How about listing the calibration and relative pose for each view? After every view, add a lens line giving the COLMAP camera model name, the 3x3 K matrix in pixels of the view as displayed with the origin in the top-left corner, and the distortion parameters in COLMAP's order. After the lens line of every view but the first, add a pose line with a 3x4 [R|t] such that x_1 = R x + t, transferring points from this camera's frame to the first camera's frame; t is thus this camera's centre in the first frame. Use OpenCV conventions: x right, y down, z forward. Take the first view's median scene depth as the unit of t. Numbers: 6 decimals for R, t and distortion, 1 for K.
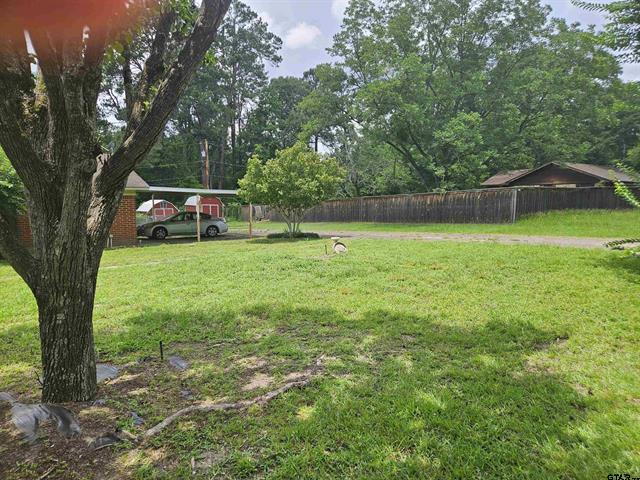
lens RADIAL K [[421.7, 0, 311.2], [0, 421.7, 253.5], [0, 0, 1]] dist [0.083214, -0.080080]
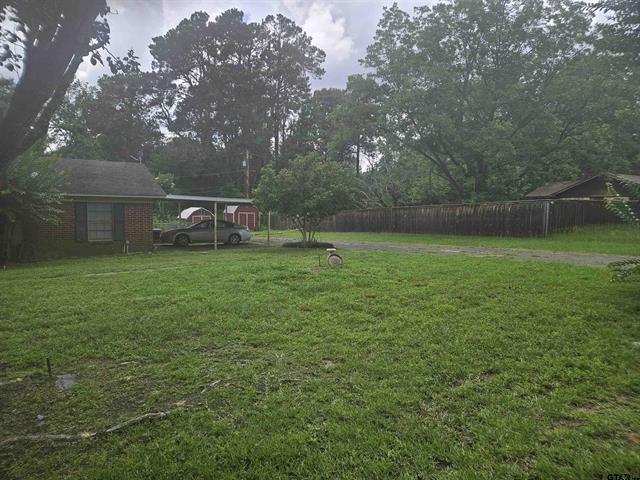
lens RADIAL K [[420.4, 0, 319.2], [0, 420.4, 246.4], [0, 0, 1]] dist [0.084759, -0.073831]
pose [[0.995589, 0.022713, -0.091028, 0.033495], [-0.026096, 0.999006, -0.036145, -0.002403], [0.090117, 0.038361, 0.995192, 0.009692]]
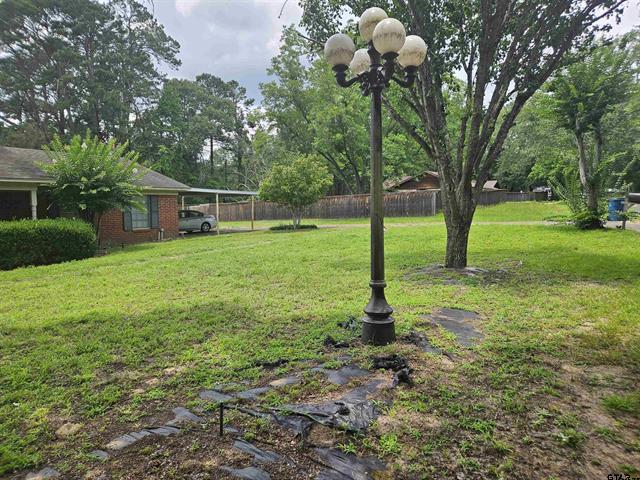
lens RADIAL K [[420.4, 0, 319.2], [0, 420.4, 246.4], [0, 0, 1]] dist [0.084759, -0.073831]
pose [[0.944170, -0.038217, 0.327234, -0.178882], [0.045162, 0.998886, -0.013648, 0.015783], [-0.326348, 0.027665, 0.944845, -0.092220]]
